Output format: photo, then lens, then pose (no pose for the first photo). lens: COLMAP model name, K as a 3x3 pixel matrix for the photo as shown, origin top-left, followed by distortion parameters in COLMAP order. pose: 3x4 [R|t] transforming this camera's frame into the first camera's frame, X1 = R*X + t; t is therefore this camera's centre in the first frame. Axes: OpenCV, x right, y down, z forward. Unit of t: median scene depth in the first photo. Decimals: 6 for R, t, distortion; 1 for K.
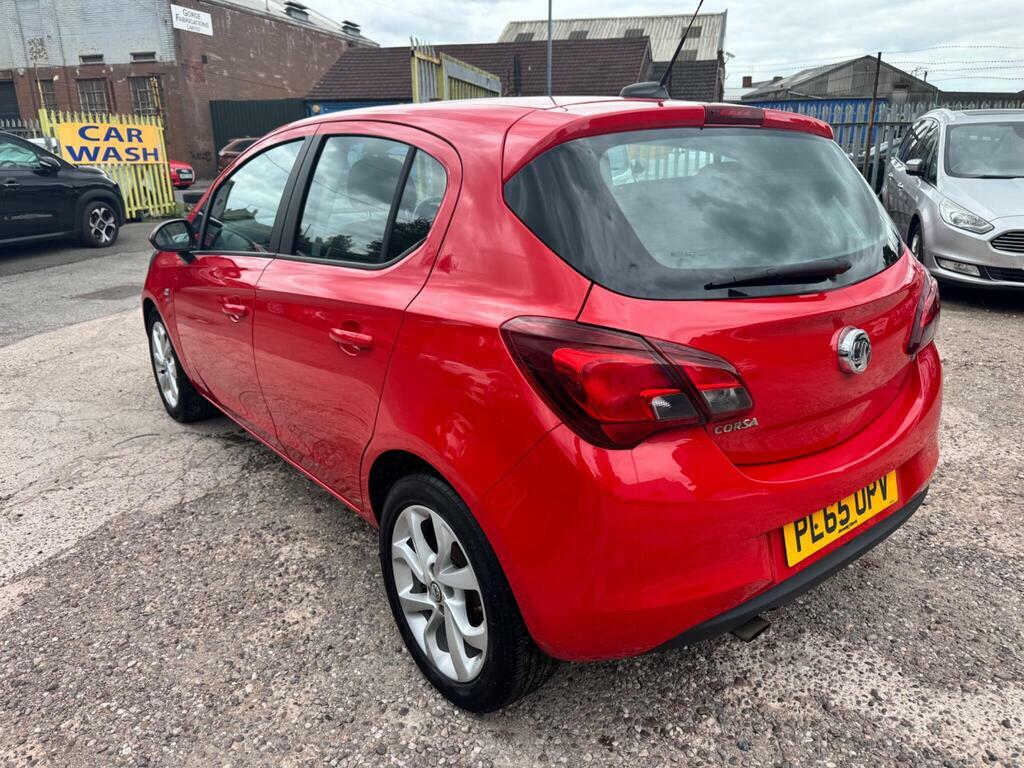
lens RADIAL K [[722.1, 0, 509.7], [0, 722.1, 379.3], [0, 0, 1]] dist [-0.003019, -0.001671]
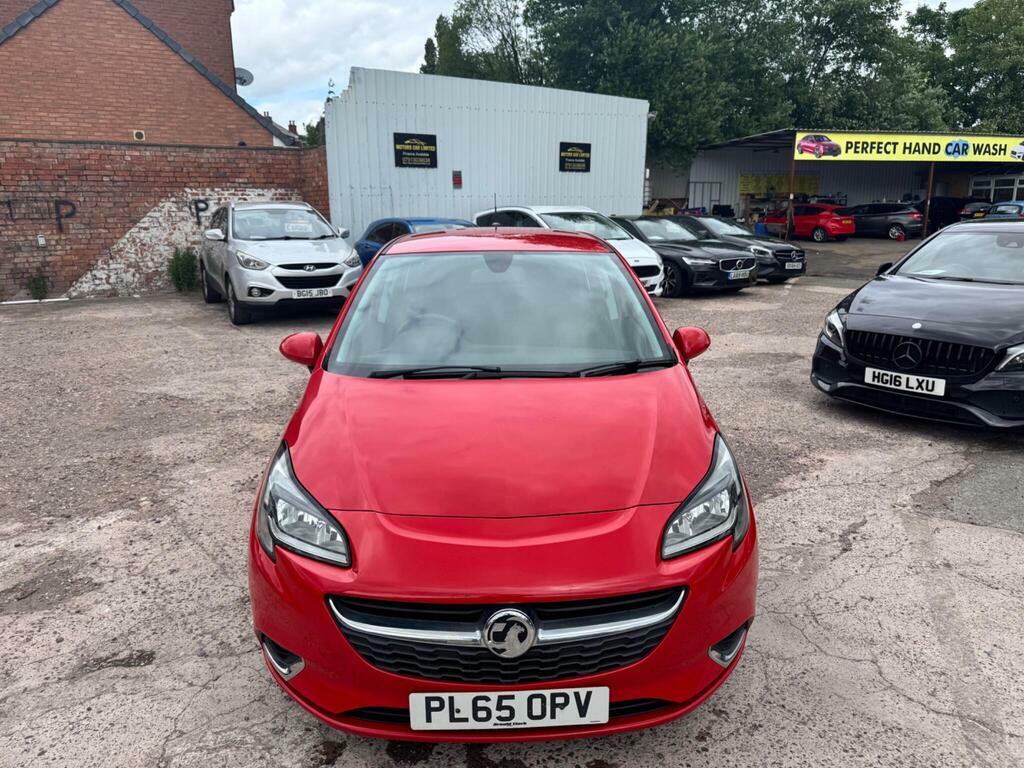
lens RADIAL K [[715.2, 0, 516.3], [0, 715.2, 381.0], [0, 0, 1]] dist [0.023676, -0.032046]
pose [[-0.803619, -0.122594, 0.582380, -1.029057], [0.195320, 0.870026, 0.452665, -0.789551], [-0.562180, 0.477521, -0.675224, 2.200534]]
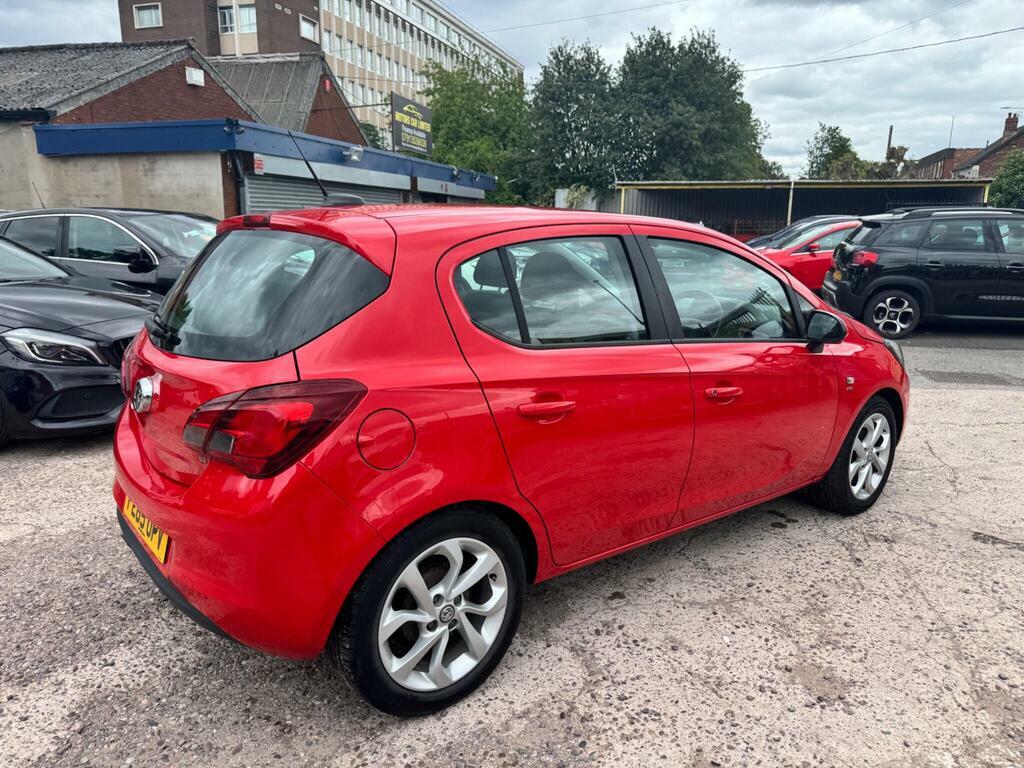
lens RADIAL K [[722.3, 0, 519.9], [0, 722.3, 387.0], [0, 0, 1]] dist [0.027933, -0.036103]
pose [[0.014741, 0.221017, -0.975158, 1.162620], [-0.312625, 0.927389, 0.205465, -0.351687], [0.949762, 0.301830, 0.082766, 1.007057]]
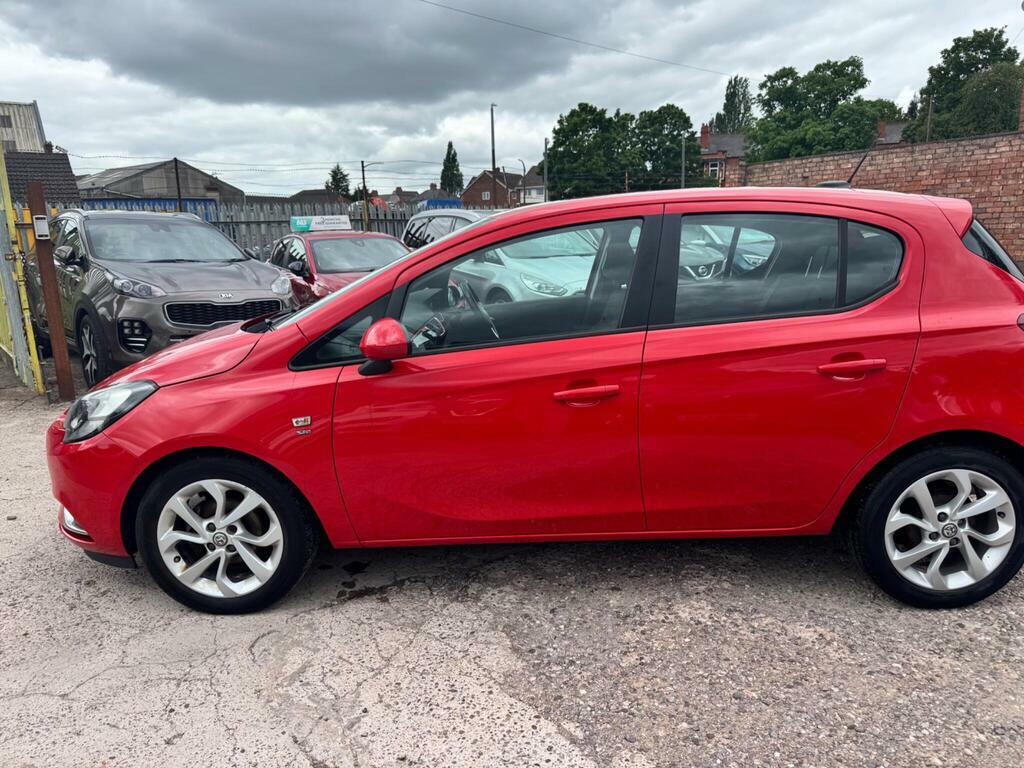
lens RADIAL K [[721.4, 0, 512.0], [0, 721.4, 384.0], [0, 0, 1]] dist [-0.001397, 0.001659]
pose [[0.629985, -0.162864, 0.759338, -1.144504], [0.252958, 0.967474, -0.002361, -0.128436], [-0.734256, 0.193568, 0.650692, 0.457050]]
